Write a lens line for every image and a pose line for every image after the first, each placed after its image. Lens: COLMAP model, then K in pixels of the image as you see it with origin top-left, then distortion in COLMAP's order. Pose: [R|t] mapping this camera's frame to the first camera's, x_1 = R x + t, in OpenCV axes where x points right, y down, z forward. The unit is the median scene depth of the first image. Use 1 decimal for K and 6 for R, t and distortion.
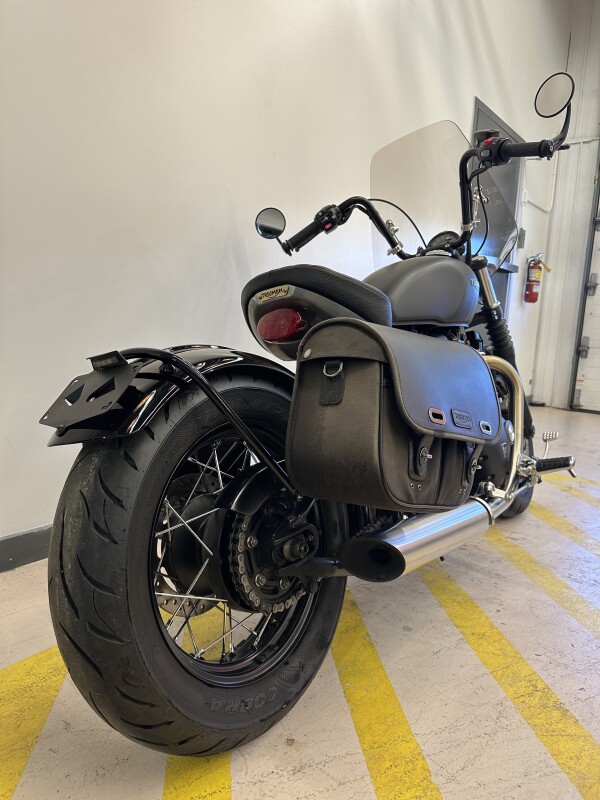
lens RADIAL K [[556.8, 0, 300.0], [0, 556.8, 400.0], [0, 0, 1]] dist [0.179486, -0.000457]
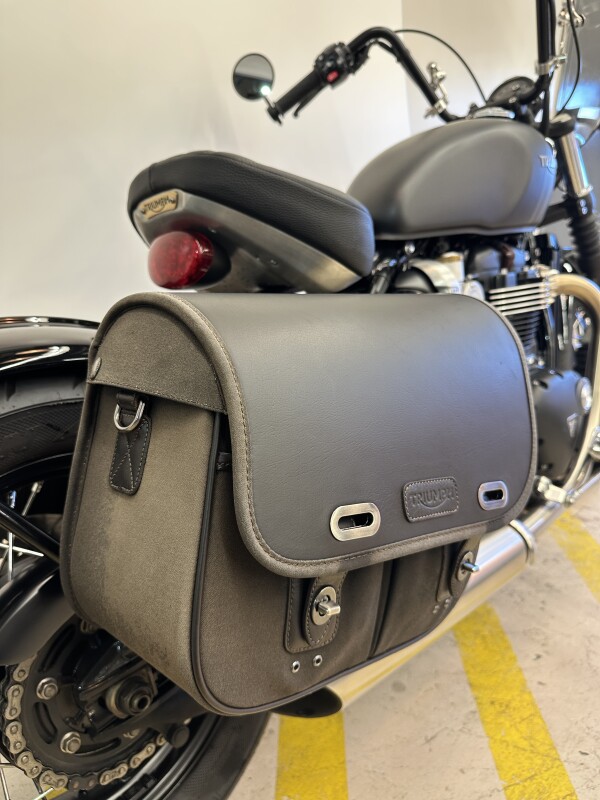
lens RADIAL K [[574.4, 0, 300.7], [0, 574.4, 379.0], [0, 0, 1]] dist [0.055229, 0.001159]
pose [[0.989594, 0.019086, -0.142615, 0.119616], [0.006036, 0.984784, 0.173676, -0.073563], [0.143760, -0.172730, 0.974422, 0.256949]]
